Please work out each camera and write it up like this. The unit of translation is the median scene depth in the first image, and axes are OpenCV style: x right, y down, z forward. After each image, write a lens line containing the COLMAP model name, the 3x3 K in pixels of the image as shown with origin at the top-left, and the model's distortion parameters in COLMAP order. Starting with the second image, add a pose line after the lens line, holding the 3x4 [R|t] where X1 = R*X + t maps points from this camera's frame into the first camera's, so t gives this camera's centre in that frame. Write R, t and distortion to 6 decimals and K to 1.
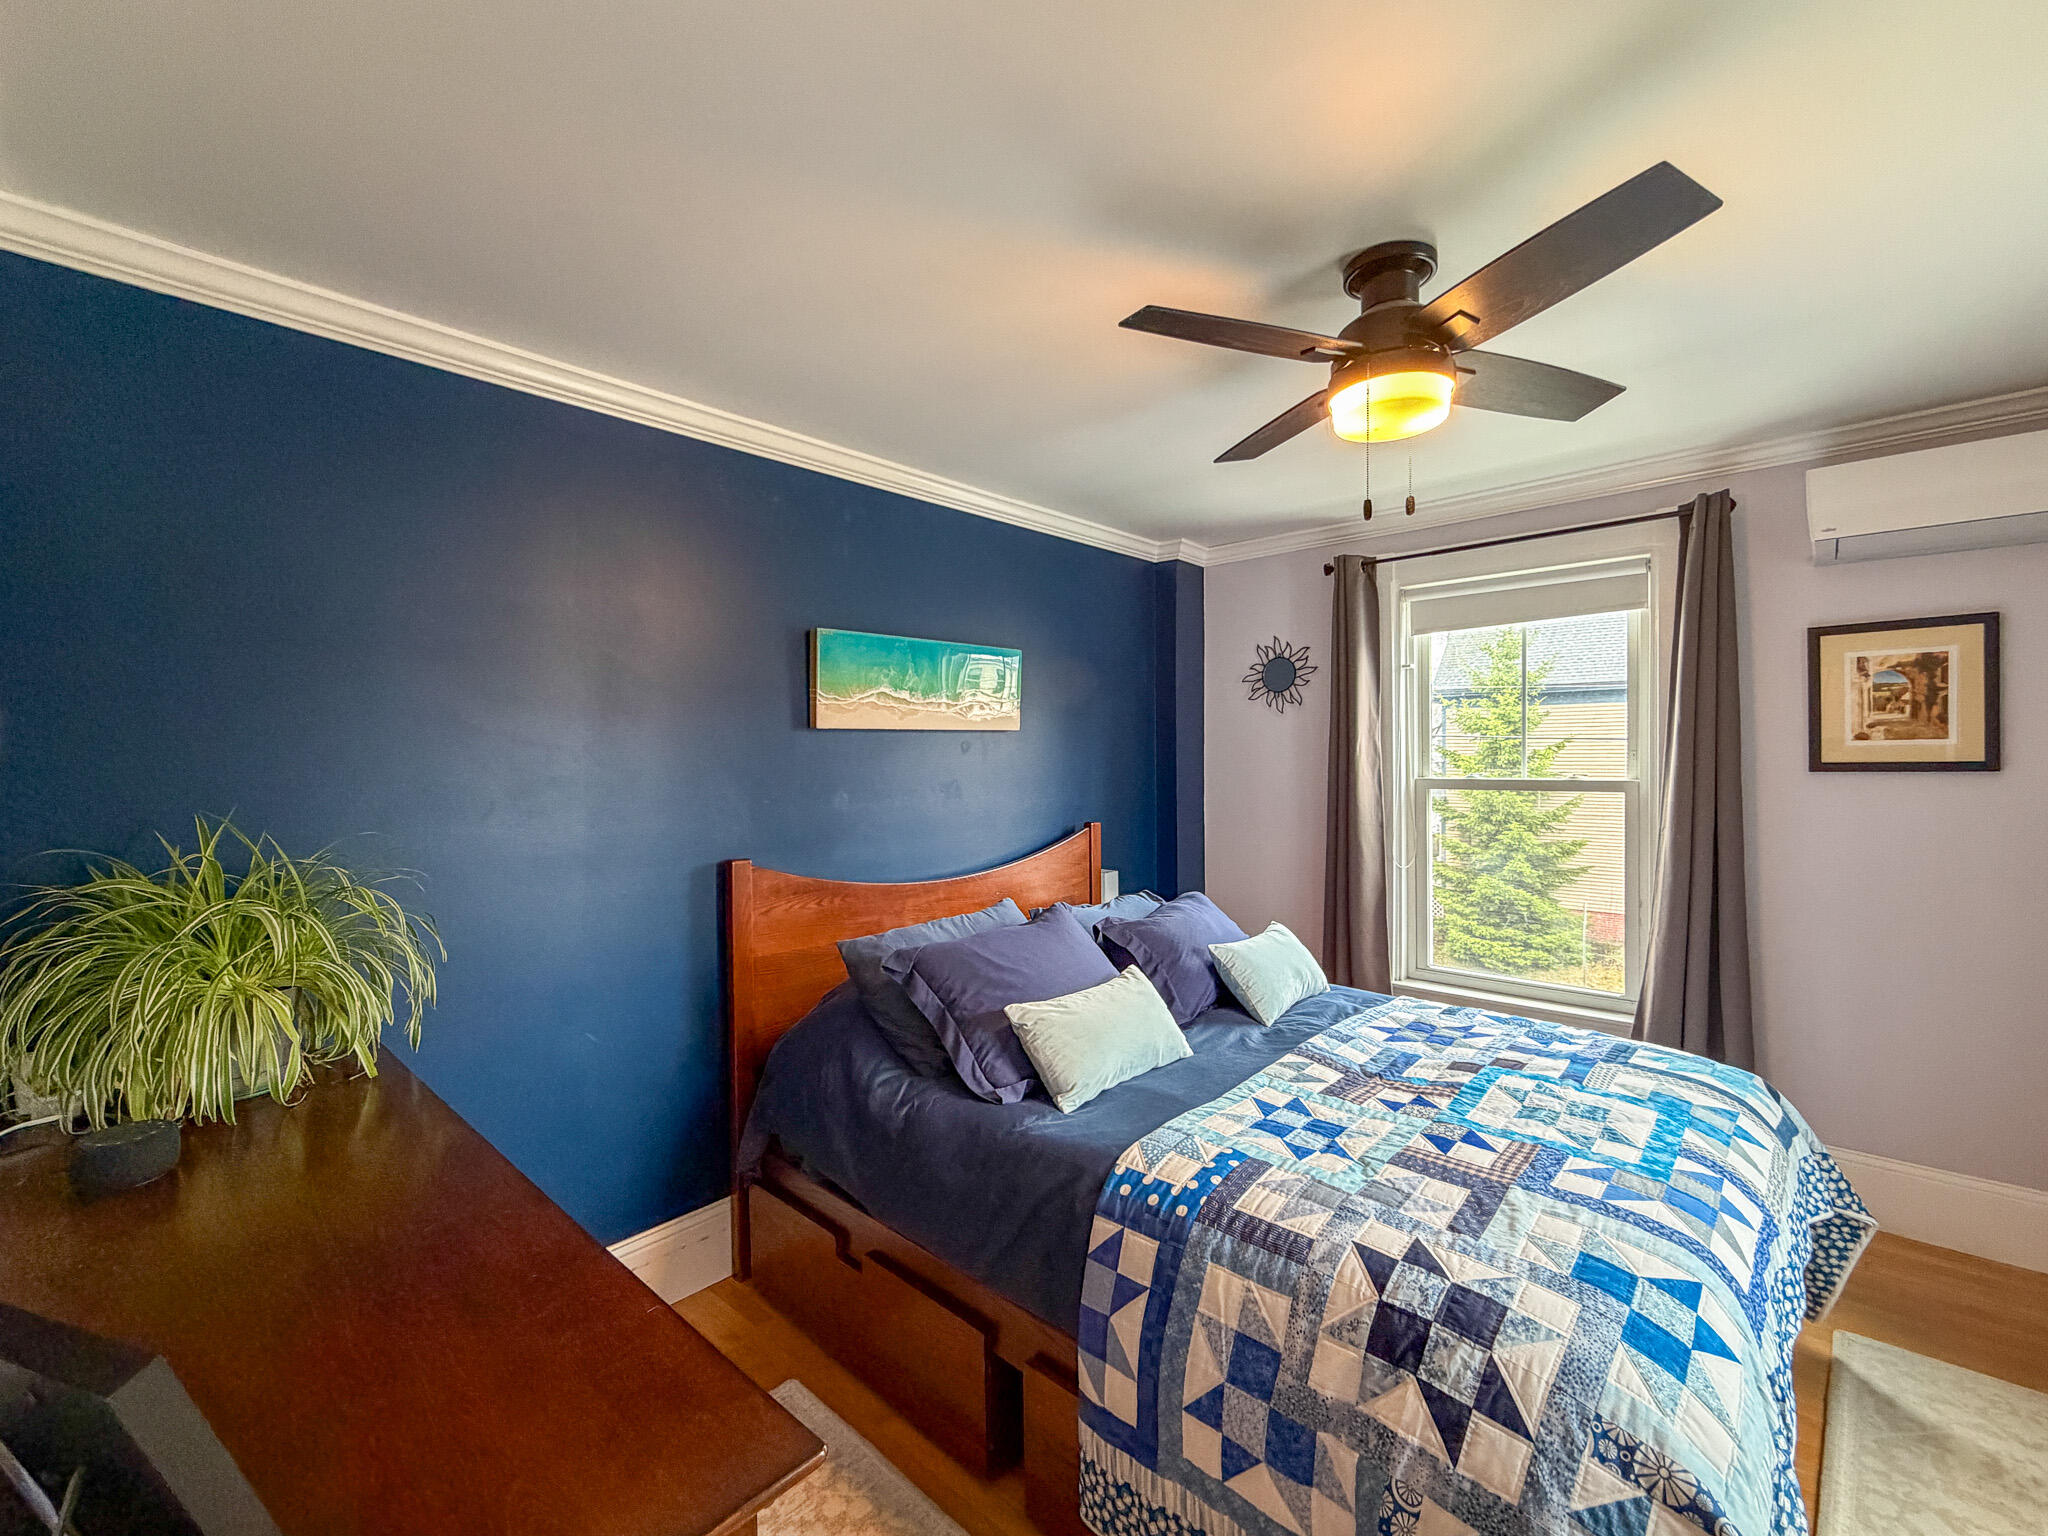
lens RADIAL K [[836.4, 0, 1030.5], [0, 836.4, 761.4], [0, 0, 1]] dist [0.002006, -0.000034]
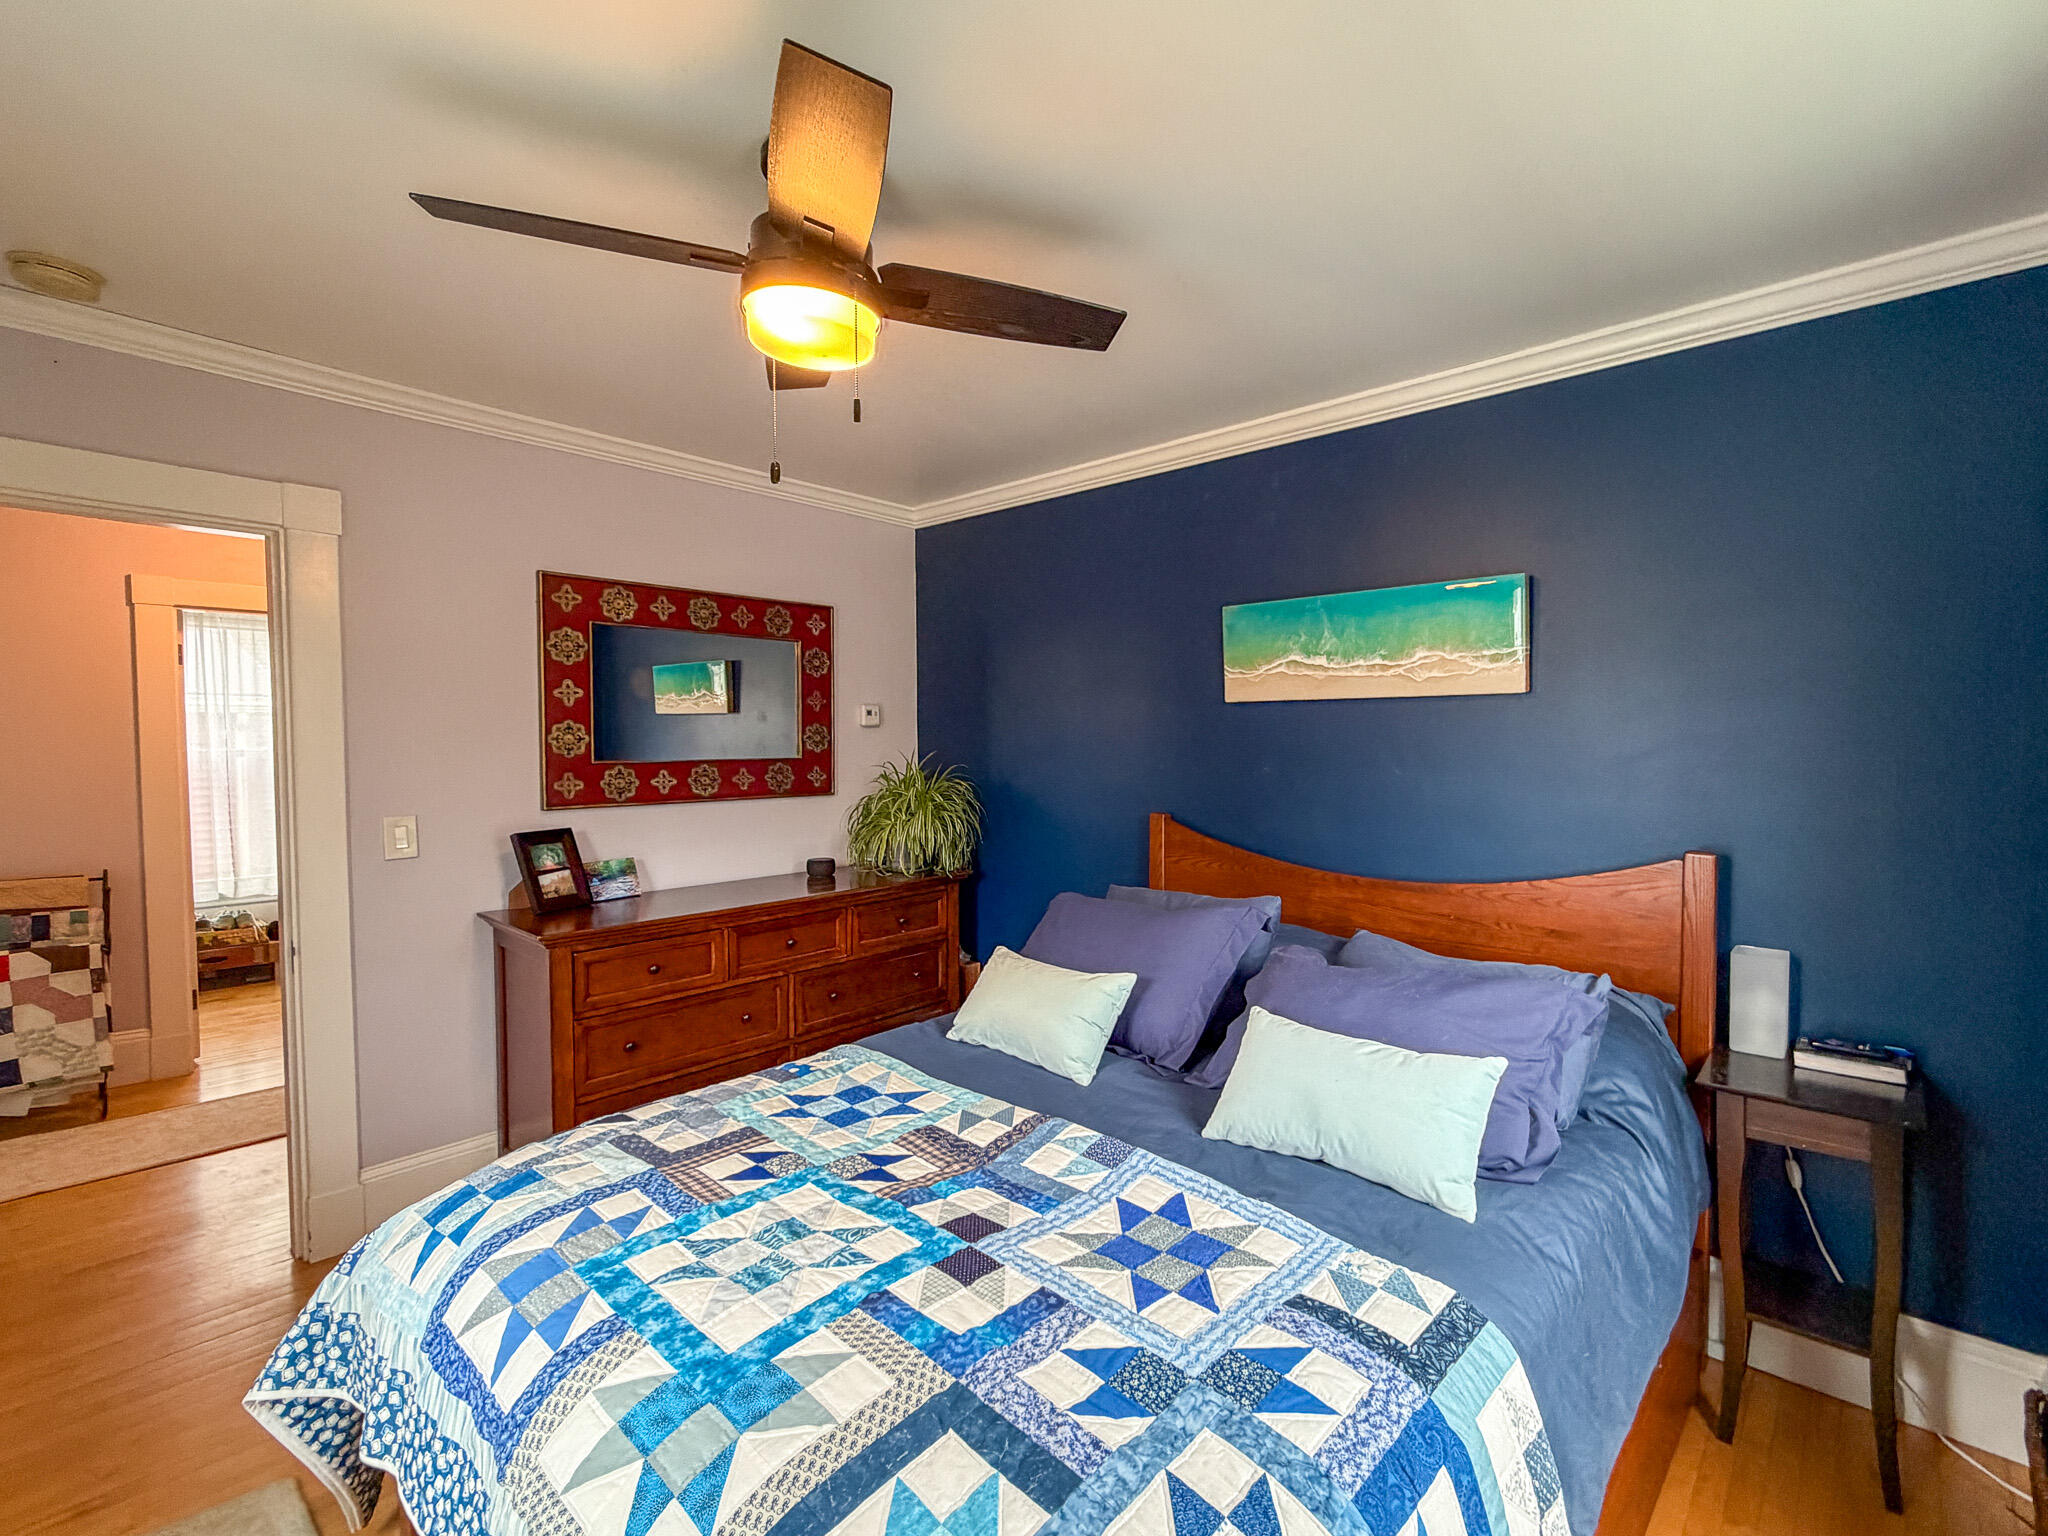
lens RADIAL K [[836.4, 0, 1031.8], [0, 836.4, 760.2], [0, 0, 1]] dist [0.002006, -0.000034]
pose [[0.048246, 0.036073, -0.998184, 1.176867], [-0.016622, 0.999238, 0.035308, -0.000207], [0.998697, 0.014888, 0.048809, 1.056450]]
